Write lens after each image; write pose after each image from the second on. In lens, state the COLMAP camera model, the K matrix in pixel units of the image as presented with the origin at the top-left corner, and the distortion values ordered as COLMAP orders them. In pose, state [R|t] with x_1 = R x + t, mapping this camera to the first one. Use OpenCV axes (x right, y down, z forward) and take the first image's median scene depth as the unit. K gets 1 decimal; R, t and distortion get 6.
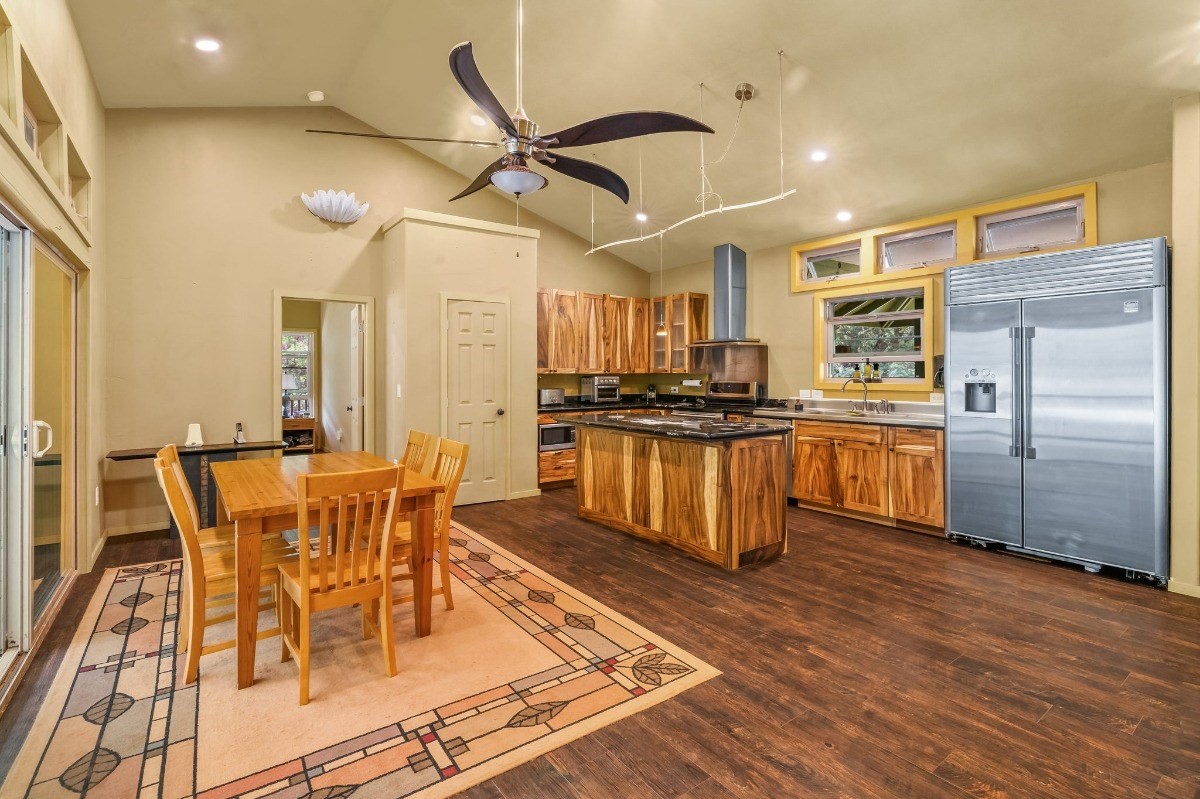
lens RADIAL K [[546.8, 0, 595.9], [0, 546.8, 369.7], [0, 0, 1]] dist [-0.008557, 0.002095]
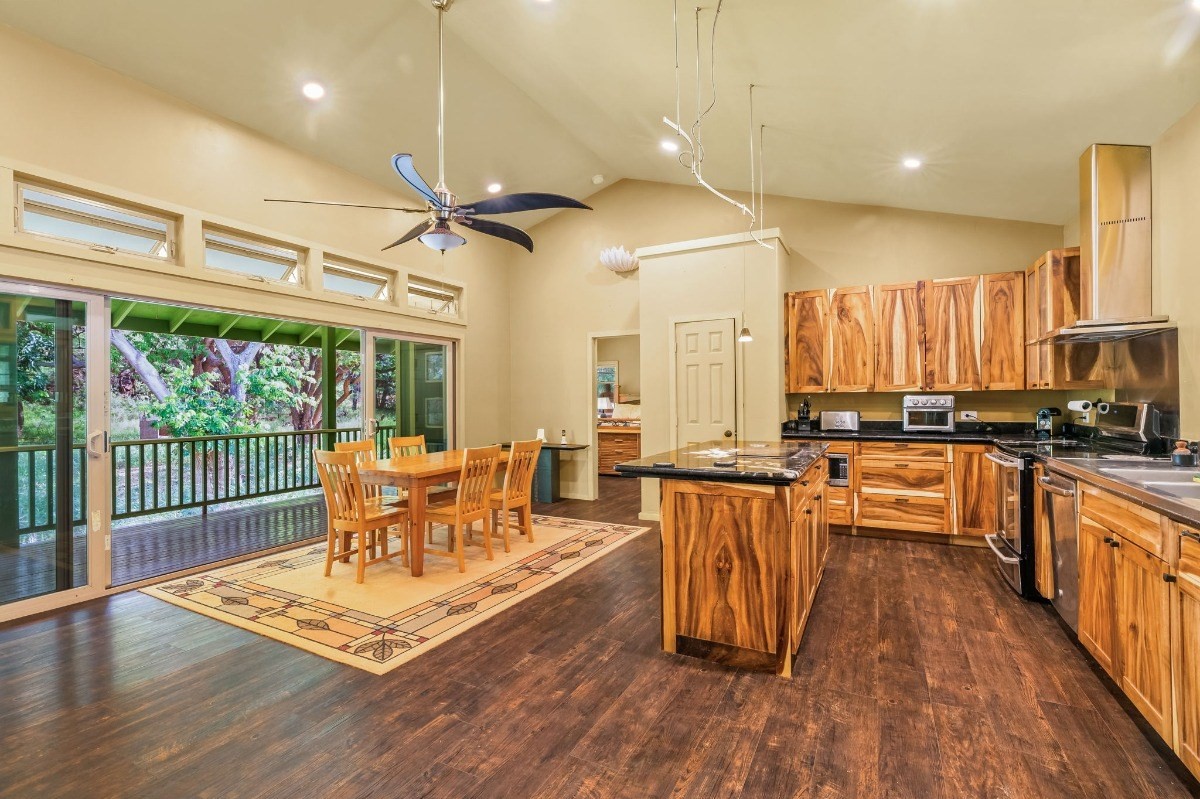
lens RADIAL K [[546.8, 0, 607.5], [0, 546.8, 395.6], [0, 0, 1]] dist [-0.008557, 0.002095]
pose [[0.452588, -0.007650, -0.891687, 0.930734], [0.014492, 0.999894, -0.001223, 0.015028], [0.891602, -0.012368, 0.452651, 0.622391]]
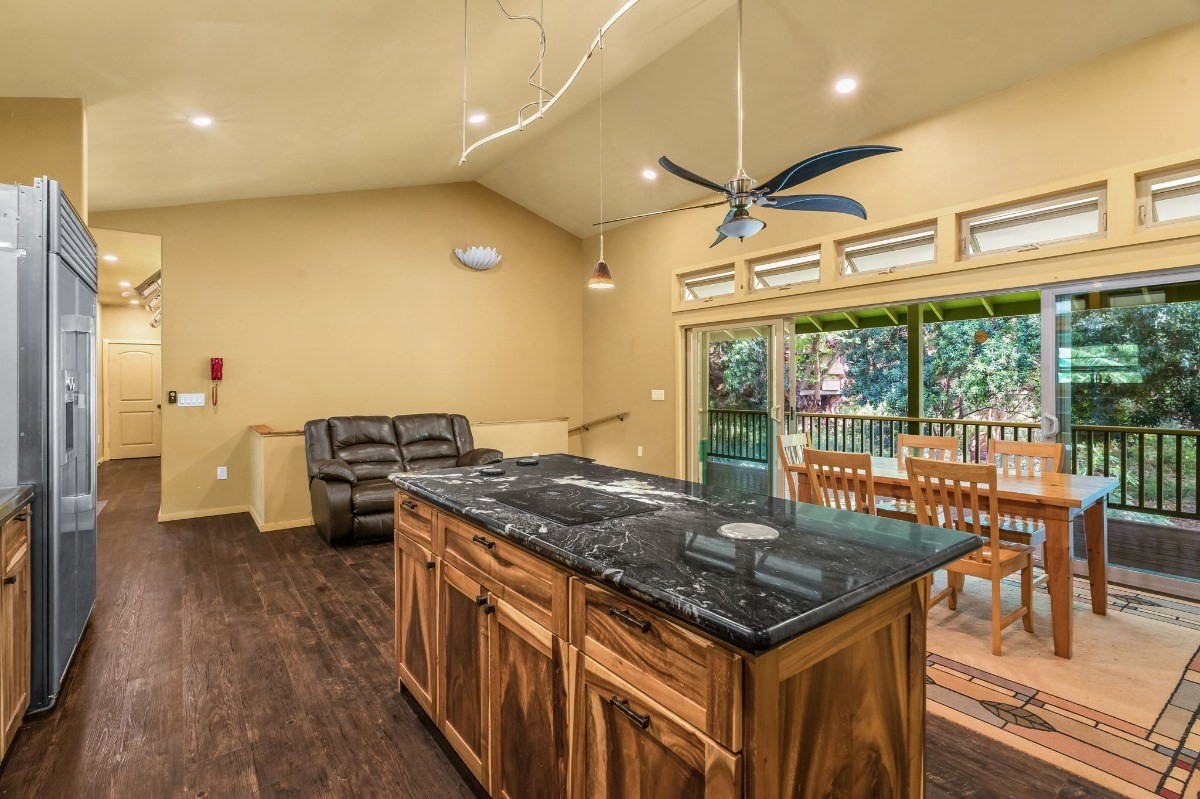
lens RADIAL K [[540.5, 0, 600.2], [0, 540.5, 394.3], [0, 0, 1]] dist [-0.043393, -0.000283]
pose [[-0.999717, 0.004274, -0.023384, 0.170904], [0.004127, 0.999971, 0.006329, 0.019971], [0.023411, 0.006231, -0.999707, 1.800368]]
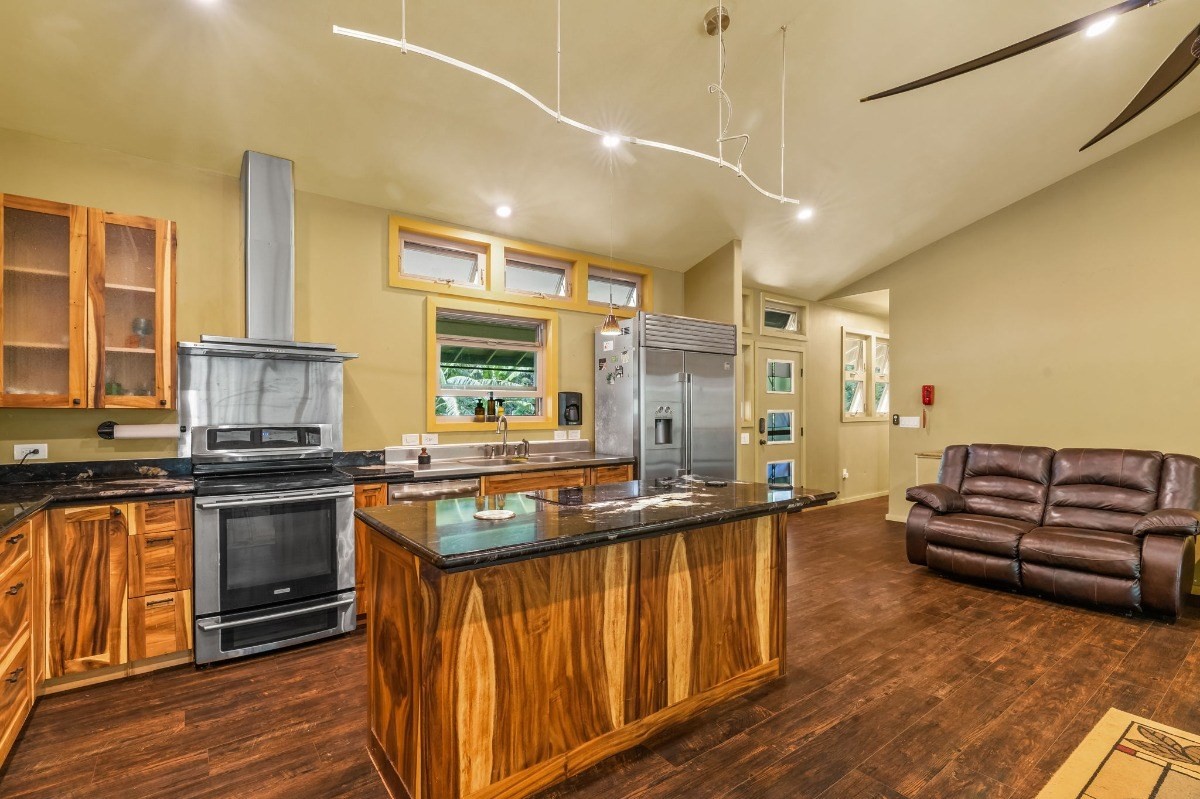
lens RADIAL K [[546.8, 0, 595.5], [0, 546.8, 419.4], [0, 0, 1]] dist [-0.008557, 0.002095]
pose [[0.004494, -0.011858, 0.999920, -0.512190], [-0.005782, 0.999913, 0.011884, 0.015239], [-0.999973, -0.005835, 0.004425, 1.313419]]
